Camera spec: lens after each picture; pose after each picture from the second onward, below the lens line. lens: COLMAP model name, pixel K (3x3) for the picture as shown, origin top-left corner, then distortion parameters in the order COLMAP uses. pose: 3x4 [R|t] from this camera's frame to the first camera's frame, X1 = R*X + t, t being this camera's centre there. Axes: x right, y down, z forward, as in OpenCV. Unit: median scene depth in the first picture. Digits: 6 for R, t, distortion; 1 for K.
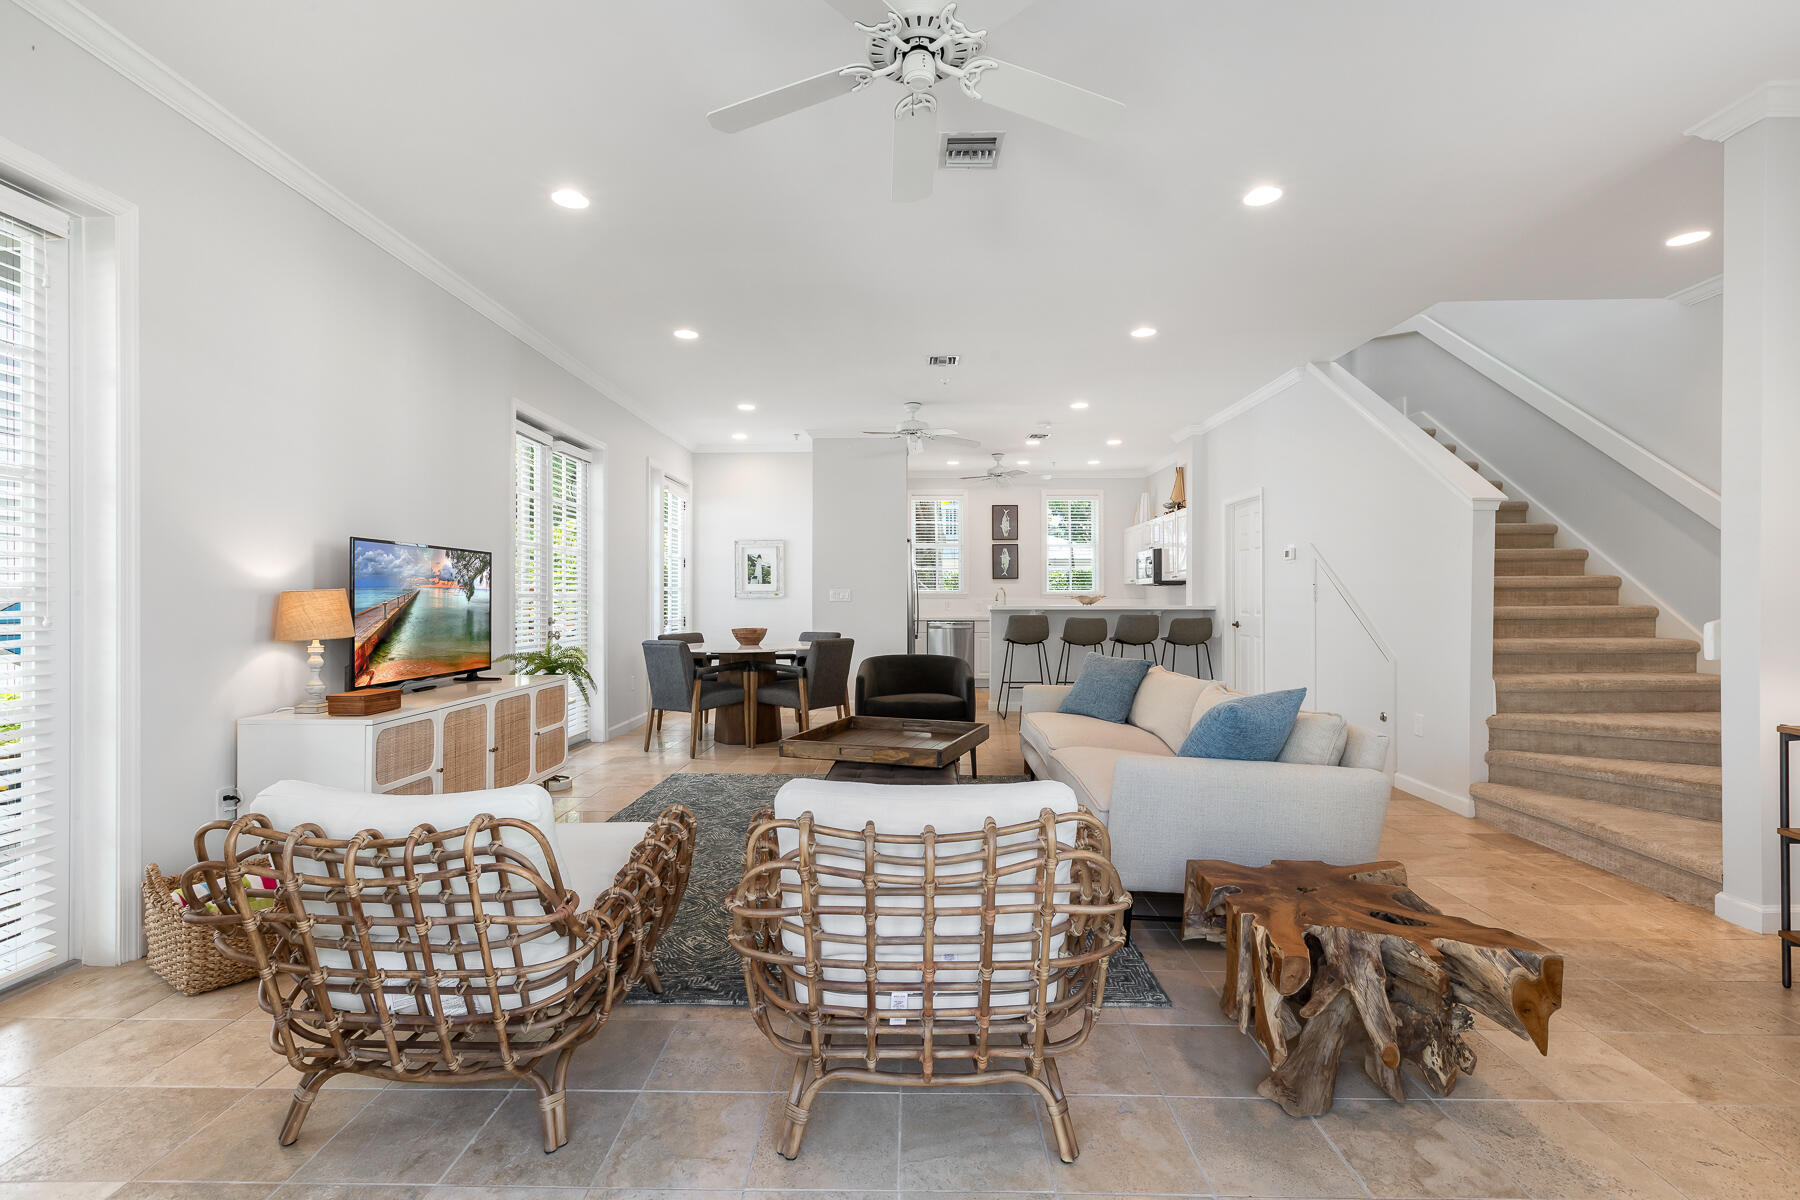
lens RADIAL K [[814.7, 0, 900.0], [0, 814.7, 600.0], [0, 0, 1]] dist [-0.000019, -0.000094]
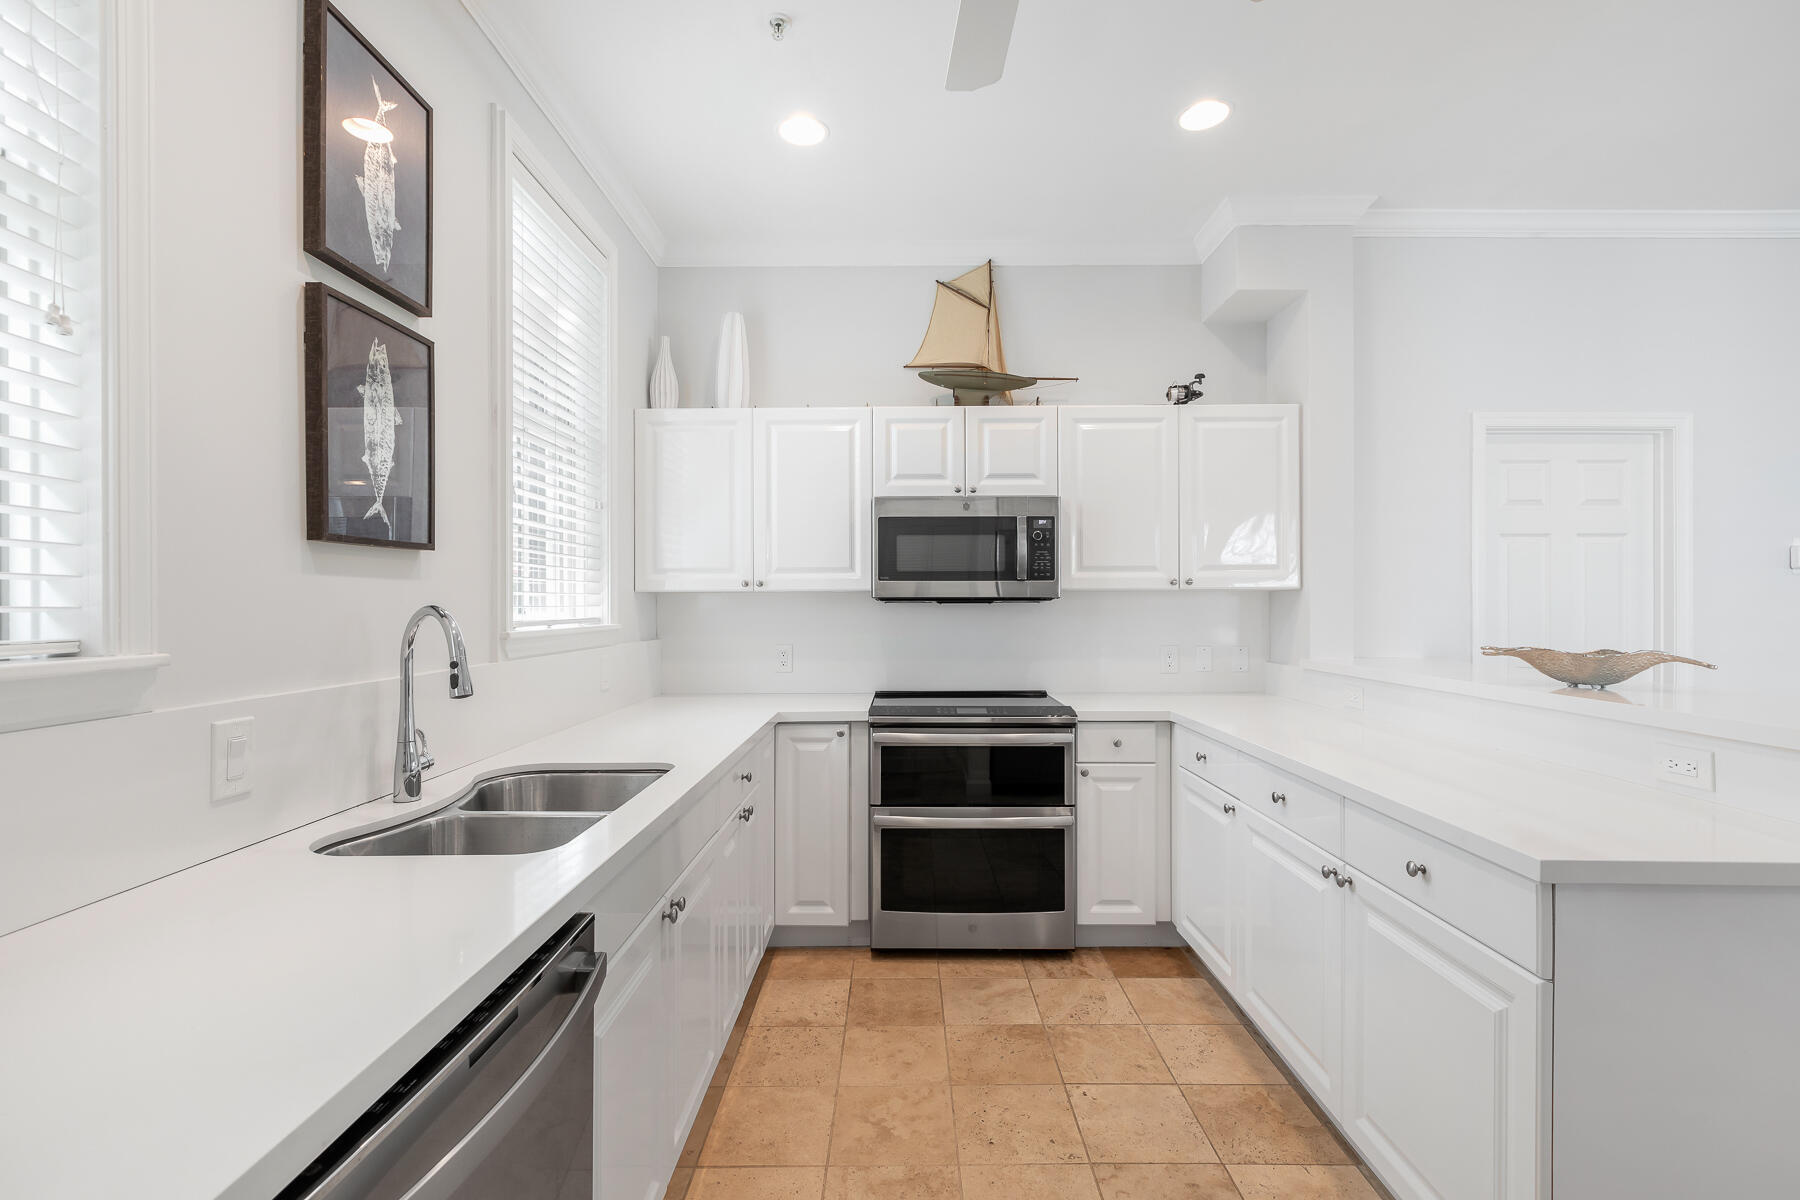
lens RADIAL K [[802.9, 0, 900.0], [0, 802.9, 600.0], [0, 0, 1]] dist [-0.003300, -0.000197]
pose [[-0.007611, 0.003308, 0.999966, -0.040683], [0.000727, 0.999994, -0.003302, -0.031296], [-0.999971, 0.000702, -0.007614, 1.846547]]
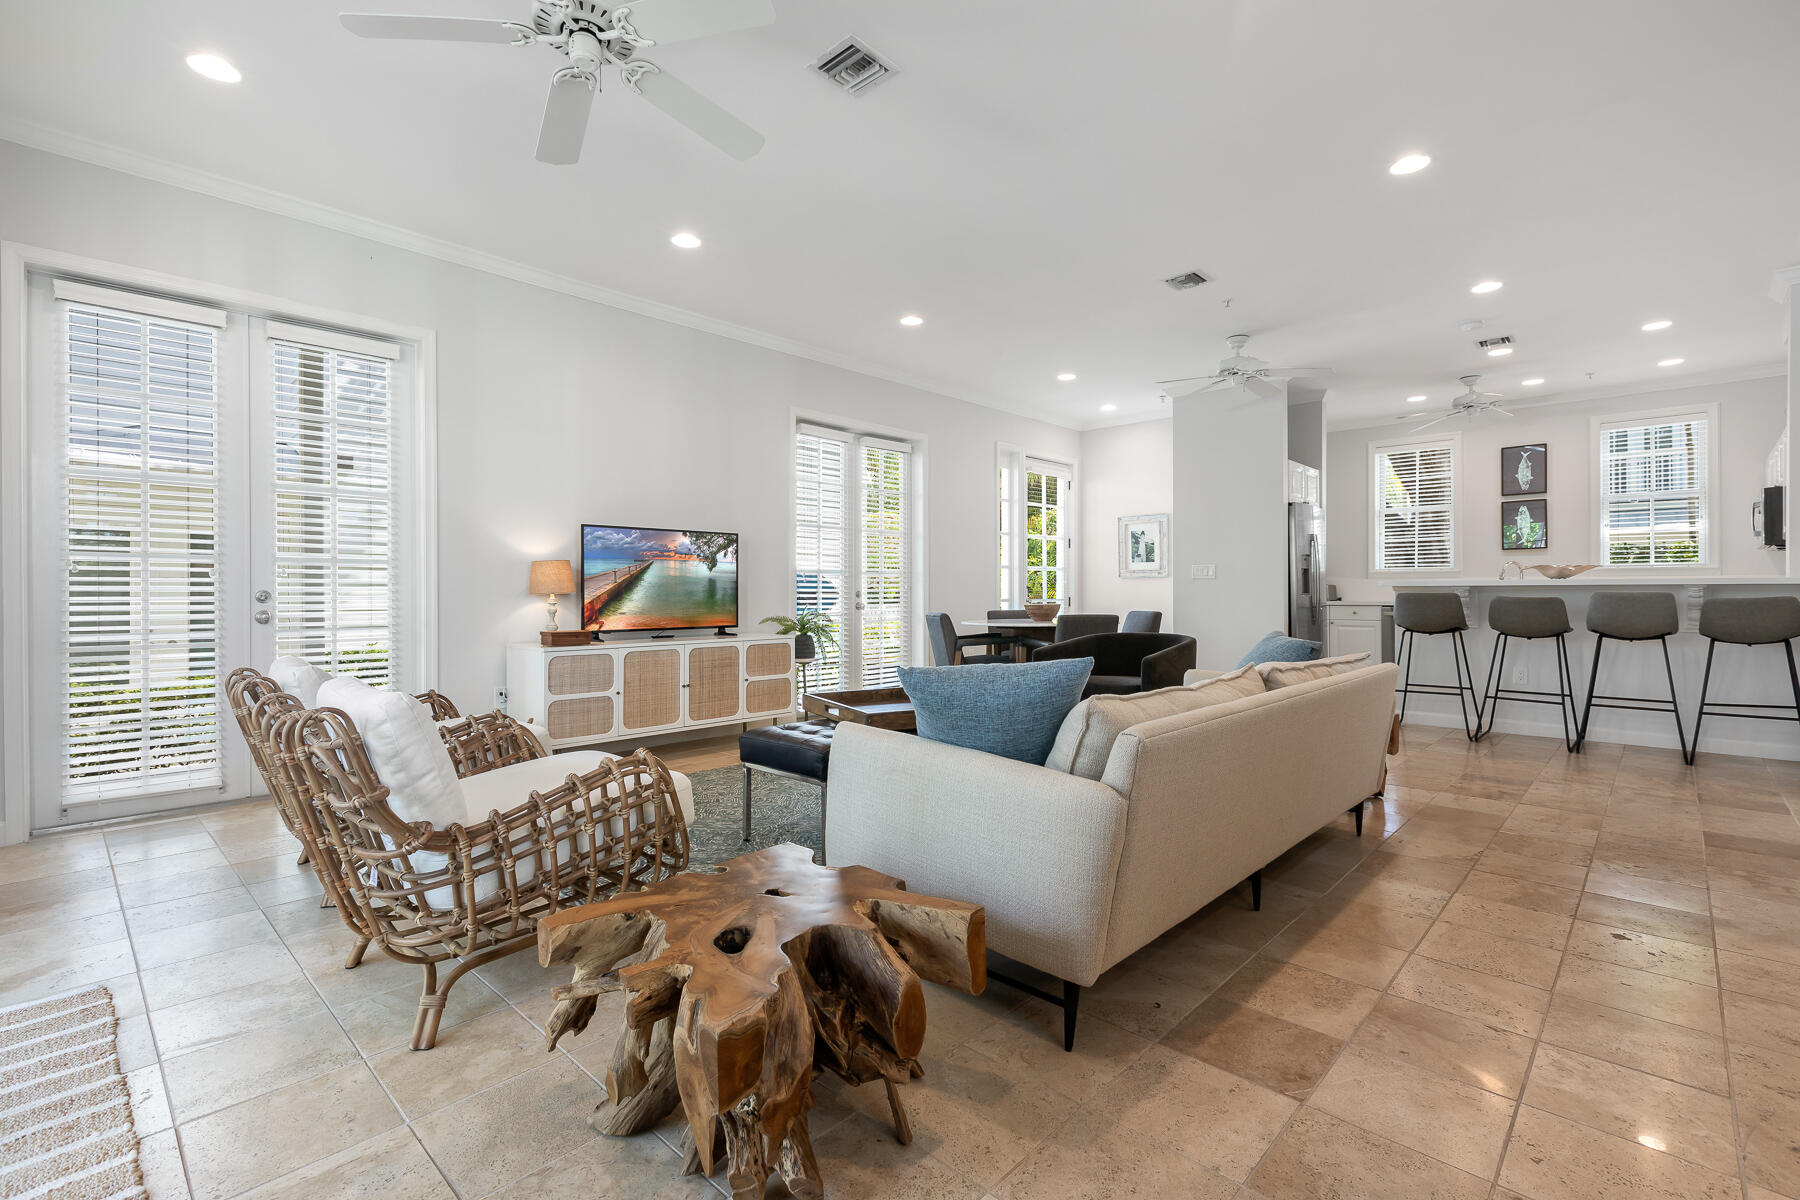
lens RADIAL K [[814.7, 0, 900.0], [0, 814.7, 600.0], [0, 0, 1]] dist [-0.000019, -0.000094]
pose [[0.734607, 0.005050, -0.678474, 0.434246], [-0.000943, 0.999979, 0.006423, 0.029969], [0.678492, -0.004078, 0.734596, 0.210364]]
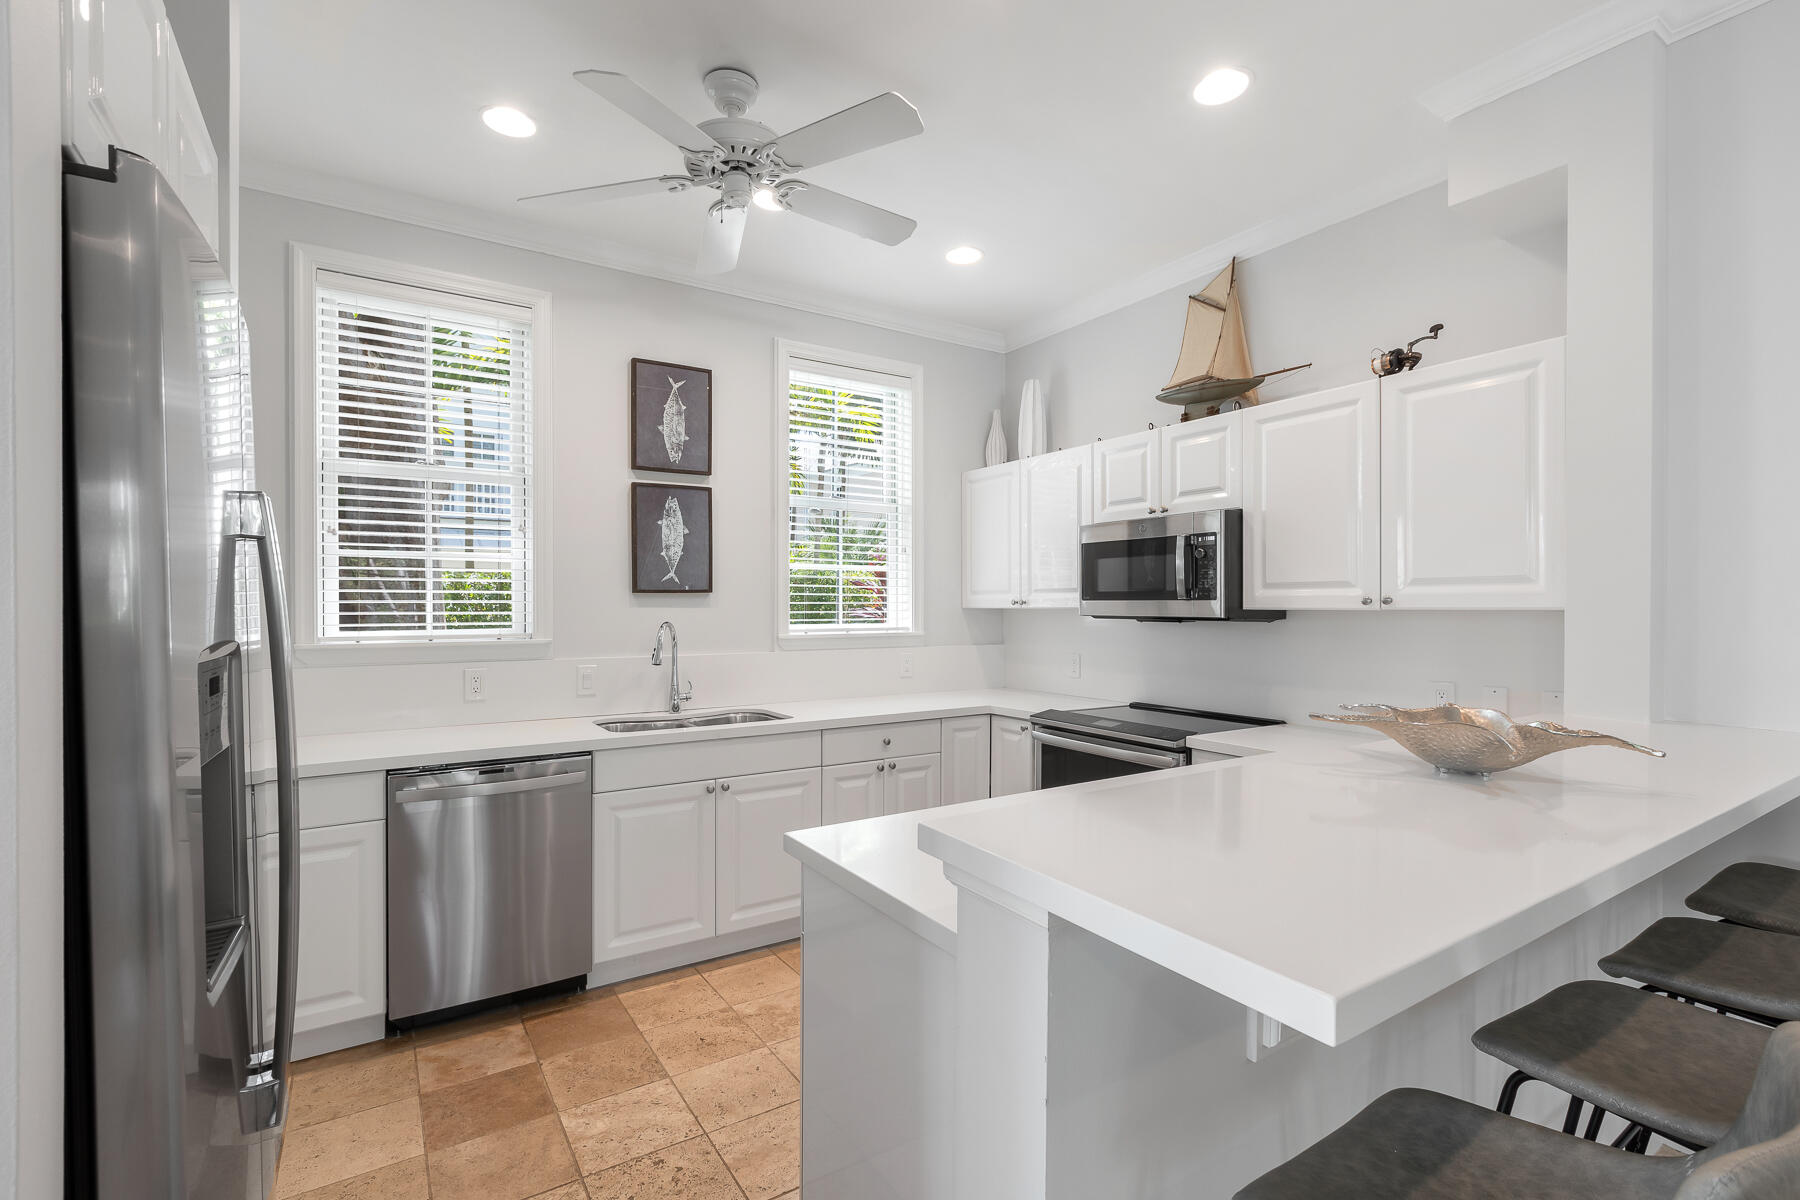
lens RADIAL K [[814.7, 0, 900.0], [0, 814.7, 600.0], [0, 0, 1]] dist [-0.000019, -0.000094]
pose [[0.832109, 0.002627, 0.554606, 0.050897], [-0.000994, 0.999994, -0.003245, -0.045083], [-0.554612, 0.002148, 0.832107, 1.389707]]
